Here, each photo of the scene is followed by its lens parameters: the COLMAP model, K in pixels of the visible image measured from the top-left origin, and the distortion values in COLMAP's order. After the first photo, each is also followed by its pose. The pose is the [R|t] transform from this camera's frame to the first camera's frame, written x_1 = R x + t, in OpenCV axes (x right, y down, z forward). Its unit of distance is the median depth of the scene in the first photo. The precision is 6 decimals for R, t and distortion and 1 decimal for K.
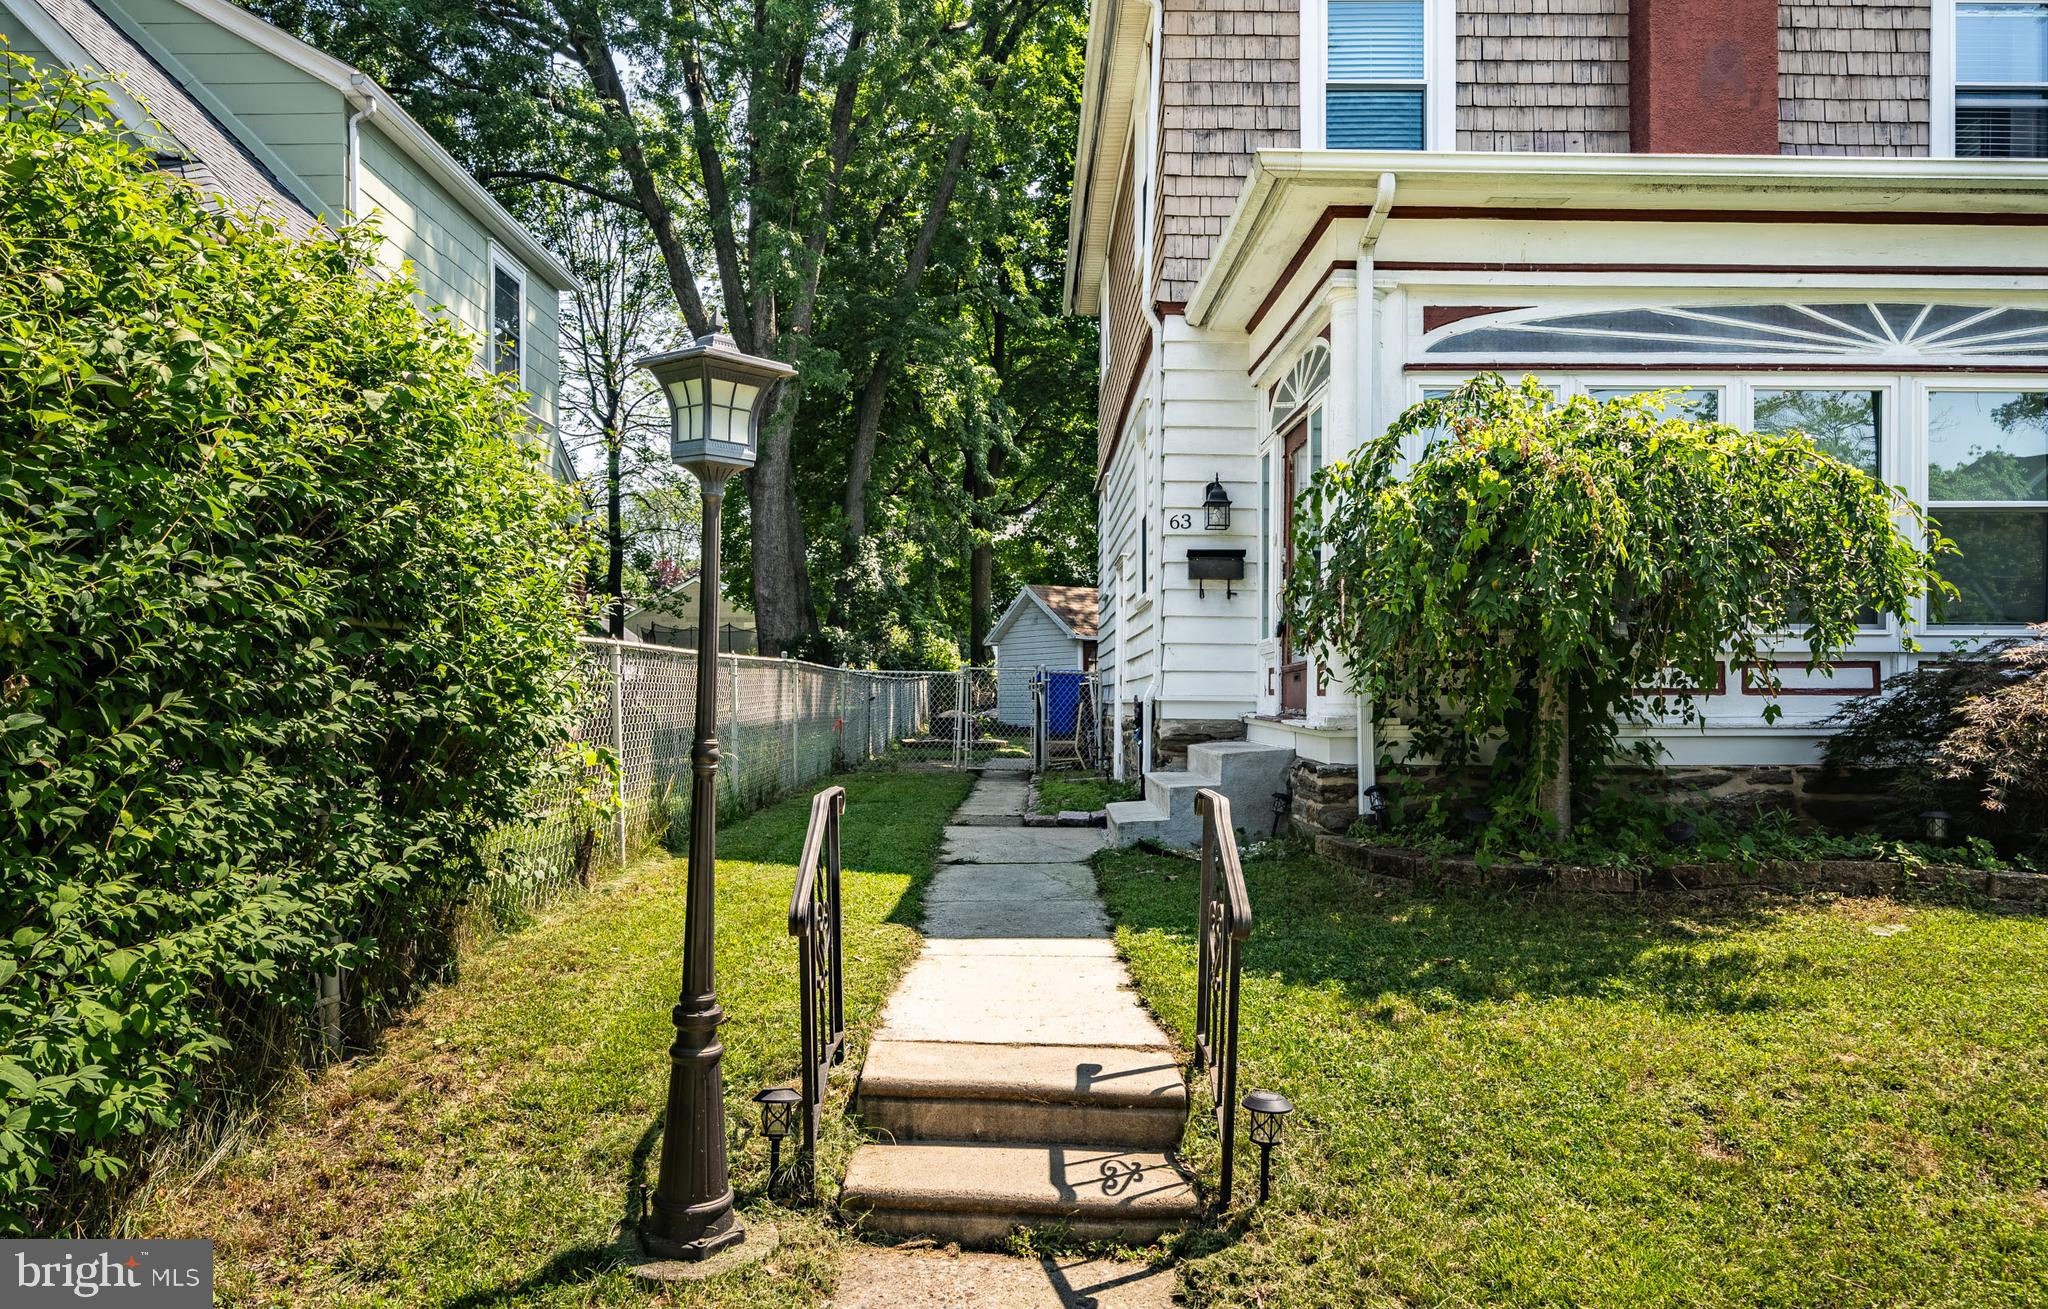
lens RADIAL K [[1387.3, 0, 1019.8], [0, 1387.3, 690.3], [0, 0, 1]] dist [0.005073, -0.000819]
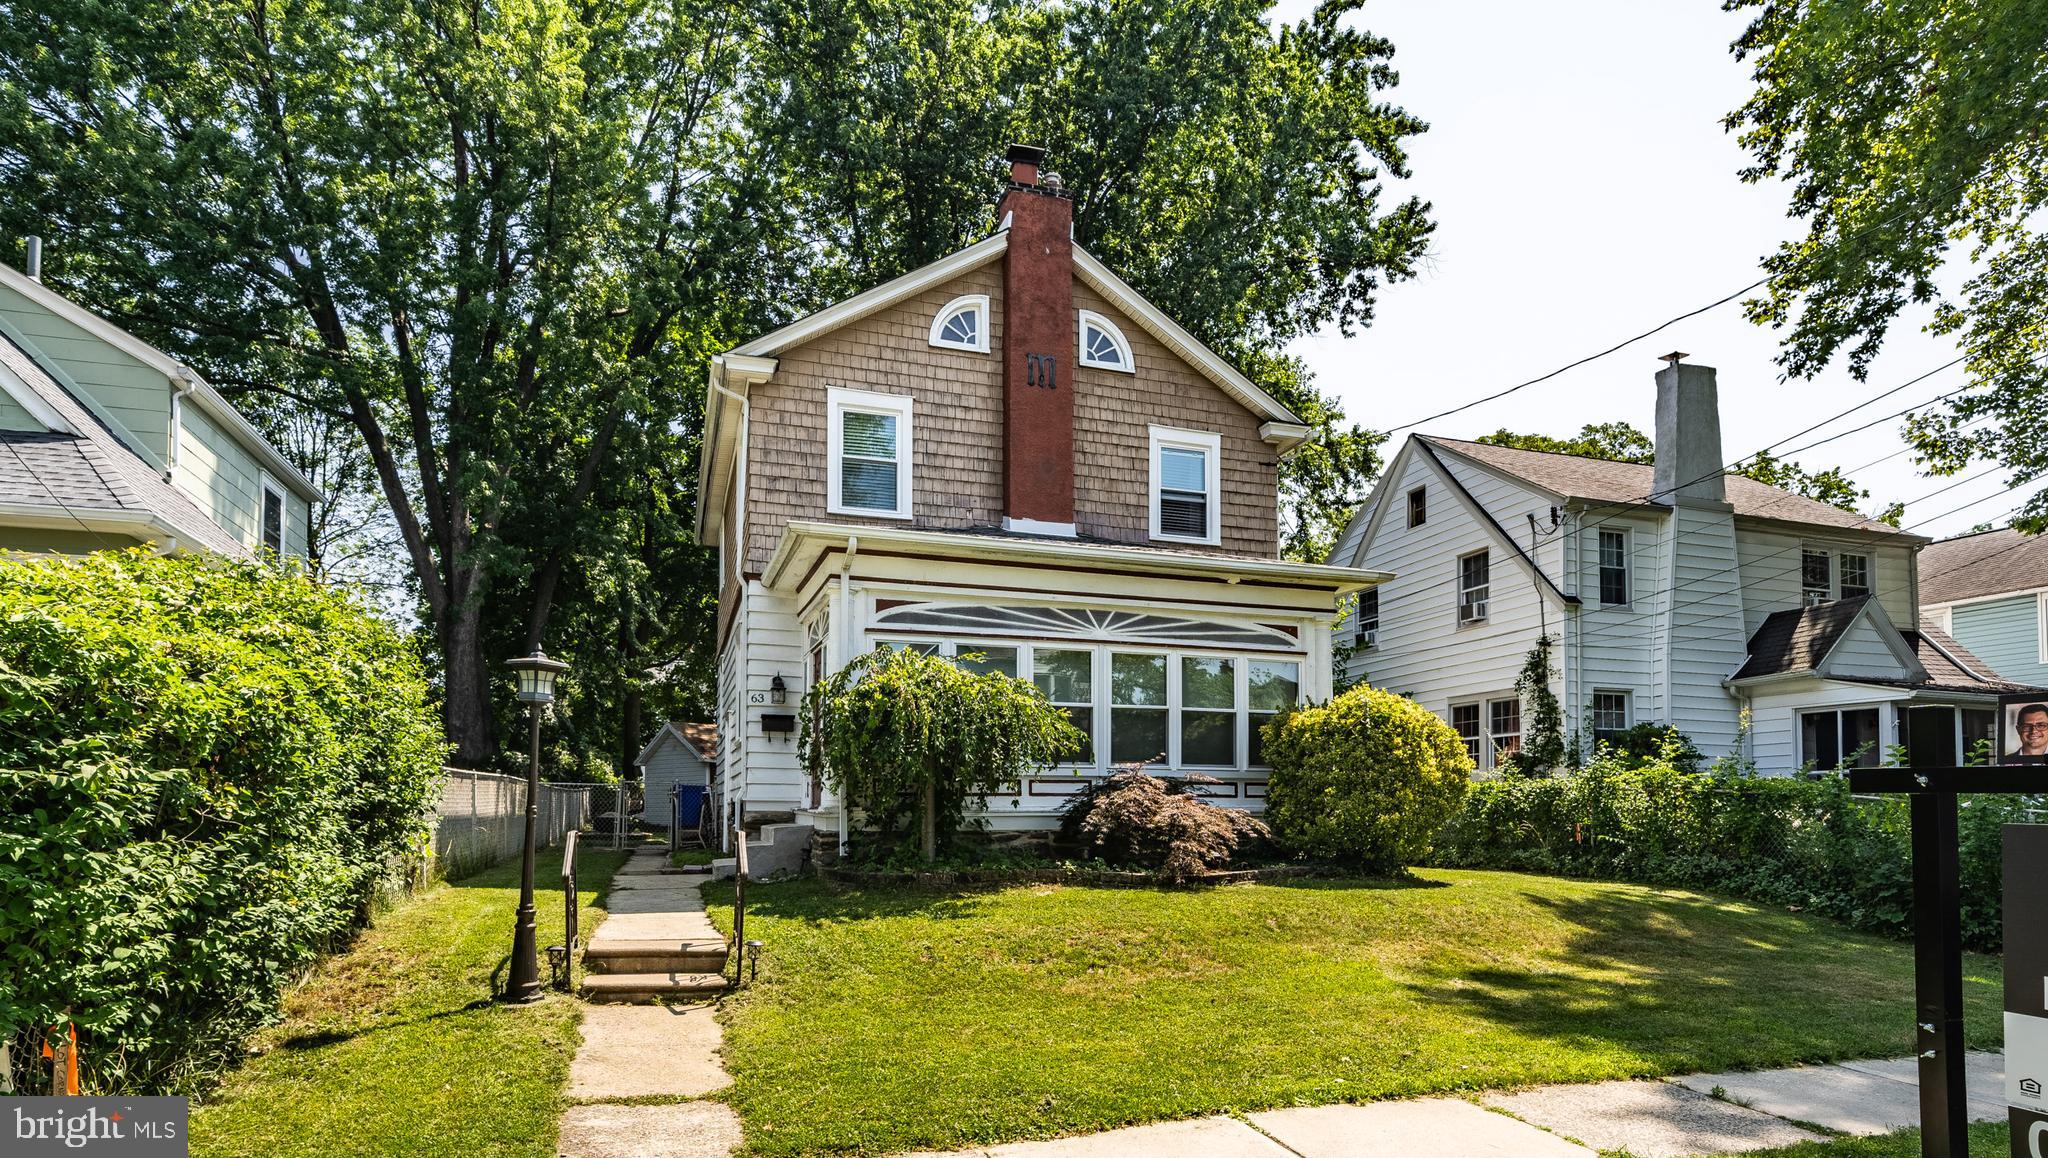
lens RADIAL K [[1102.6, 0, 1012.1], [0, 1102.6, 775.6], [0, 0, 1]] dist [-0.003423, -0.001701]
pose [[0.953296, 0.007929, 0.301934, 0.003036], [-0.000628, 0.999705, -0.024272, 0.009625], [-0.302037, 0.022949, 0.953020, -0.419039]]
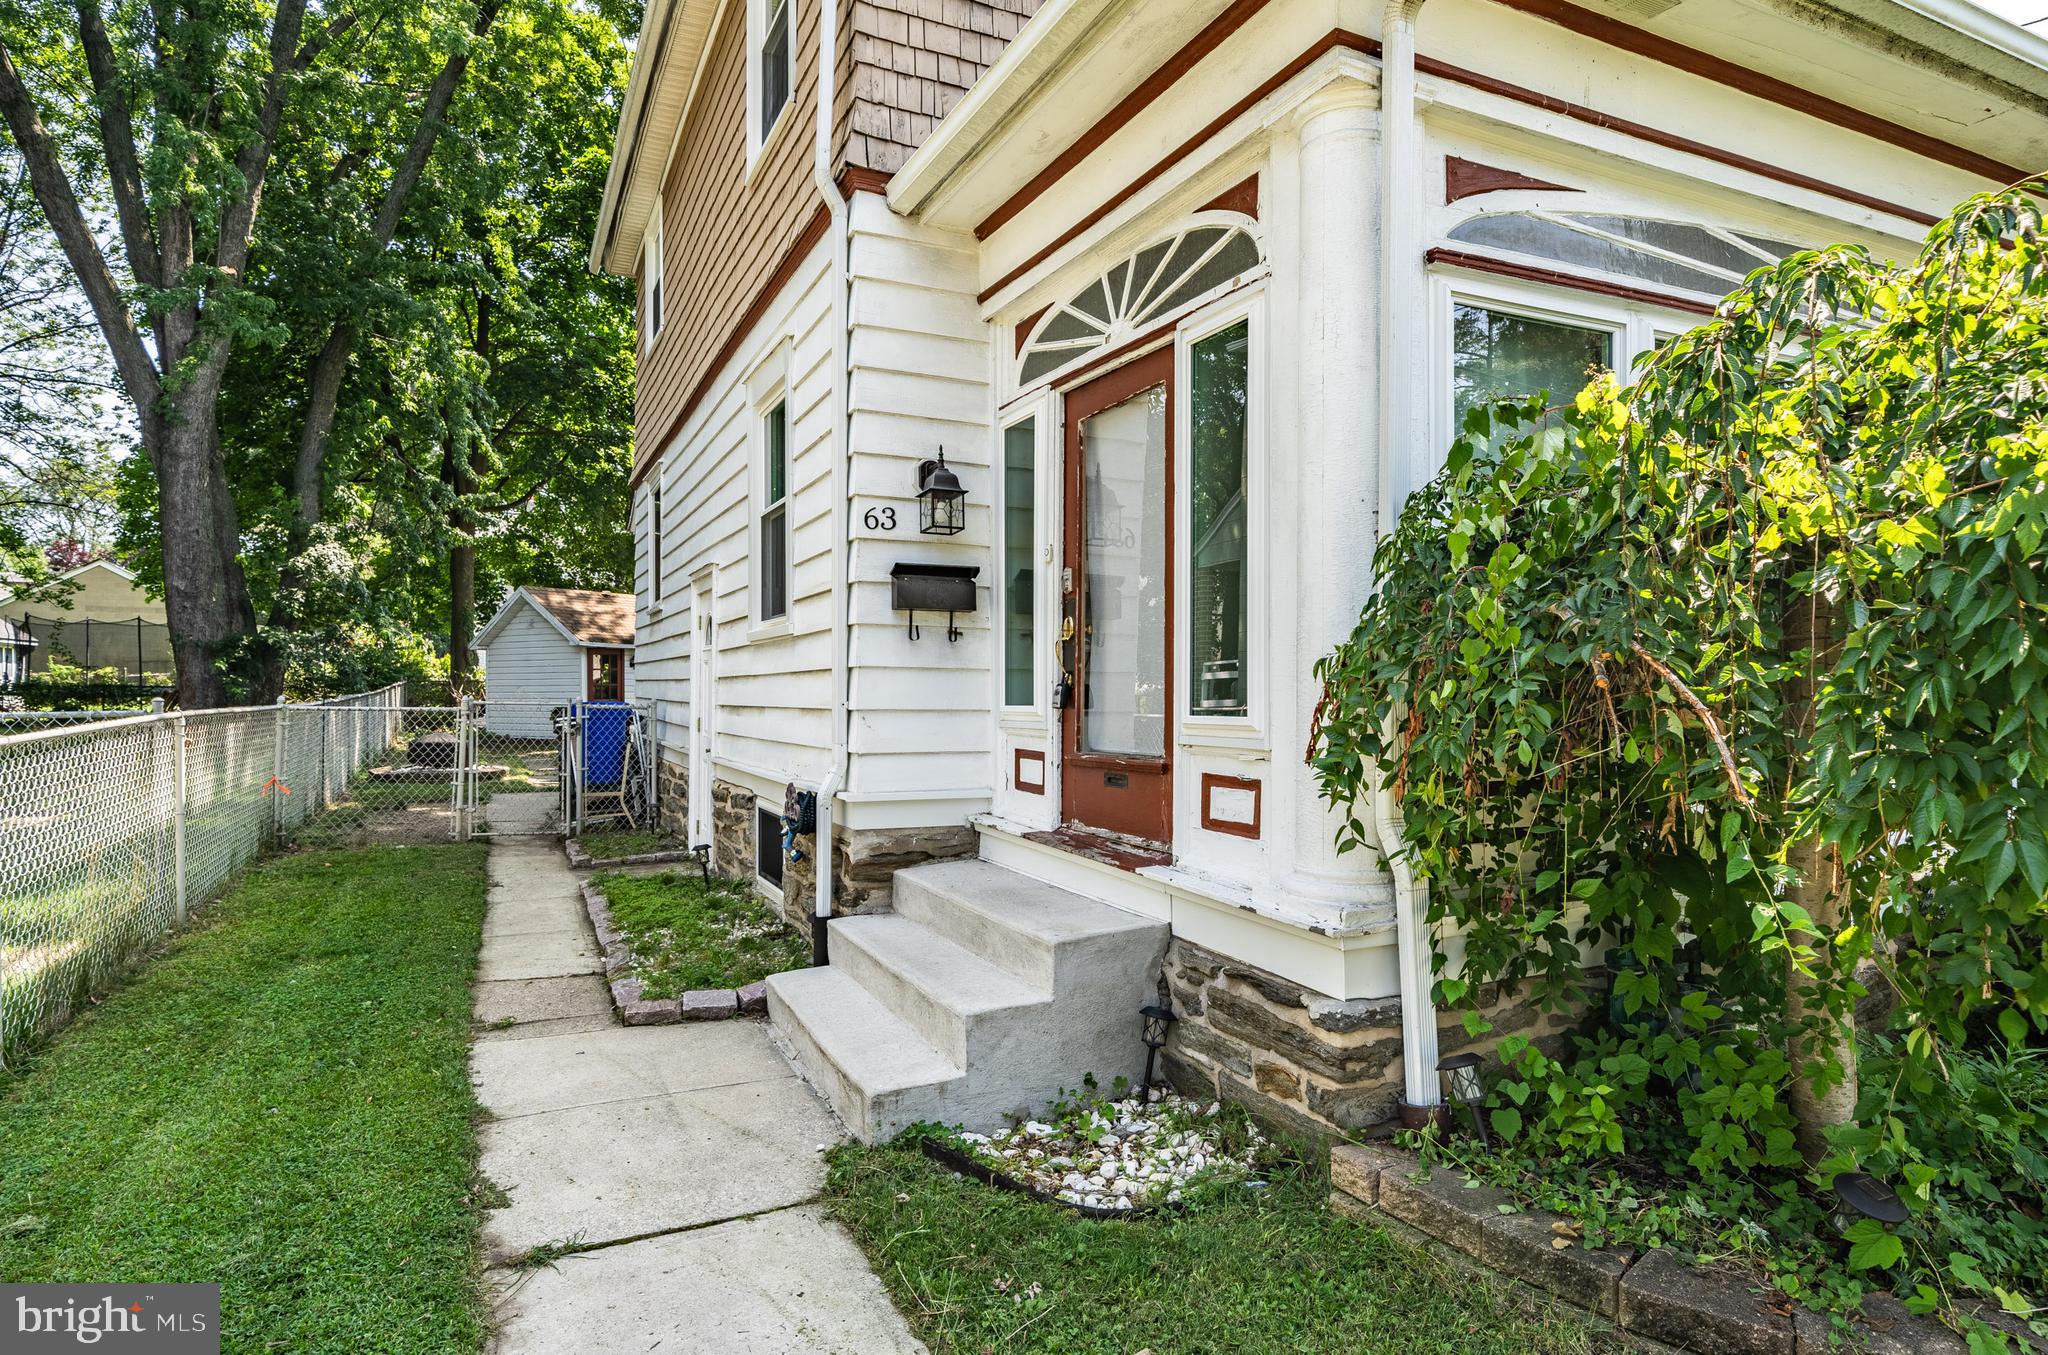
lens RADIAL K [[1140.9, 0, 1019.4], [0, 1140.9, 688.6], [0, 0, 1]] dist [-0.005916, 0.003537]
pose [[0.906135, -0.002831, 0.422980, -0.047885], [-0.002027, 0.999937, 0.011035, -0.049673], [-0.422984, -0.010857, 0.906072, 0.499634]]
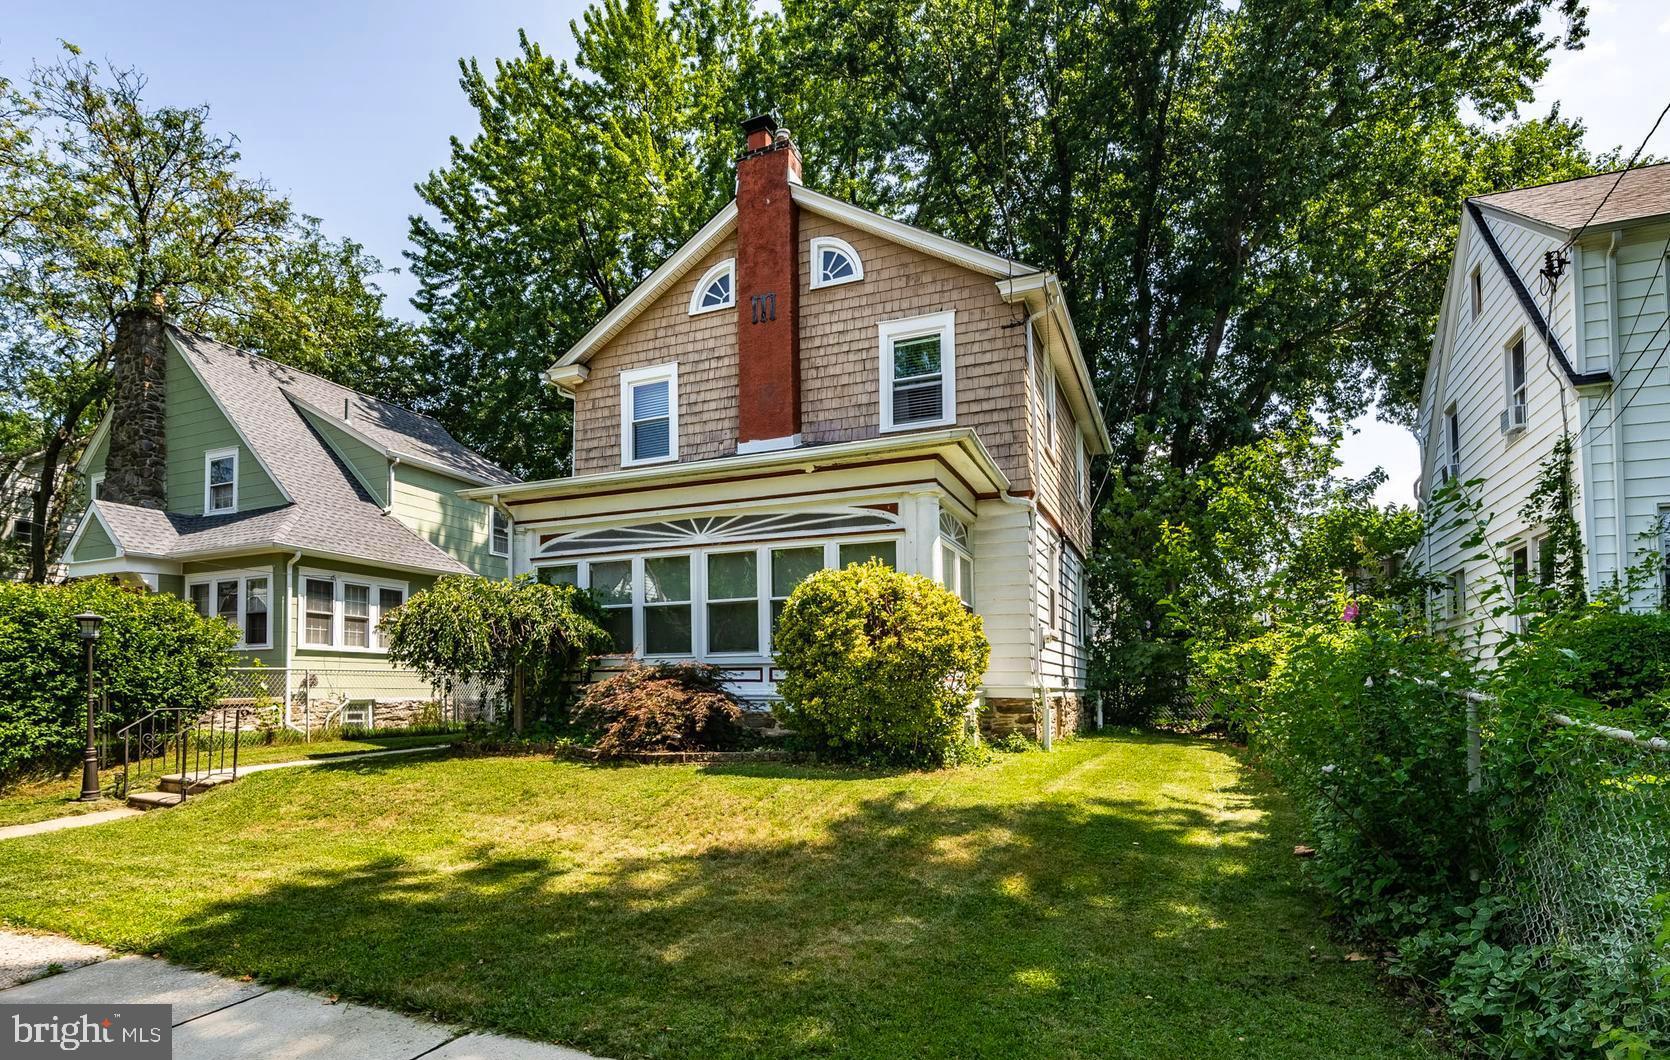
lens RADIAL K [[897.3, 0, 743.1], [0, 897.3, 660.9], [0, 0, 1]] dist [-0.003627, 0.002817]
pose [[0.895112, -0.018352, -0.445464, 1.060565], [0.005709, 0.999542, -0.029707, 0.010226], [0.445805, 0.024048, 0.894807, -0.261216]]
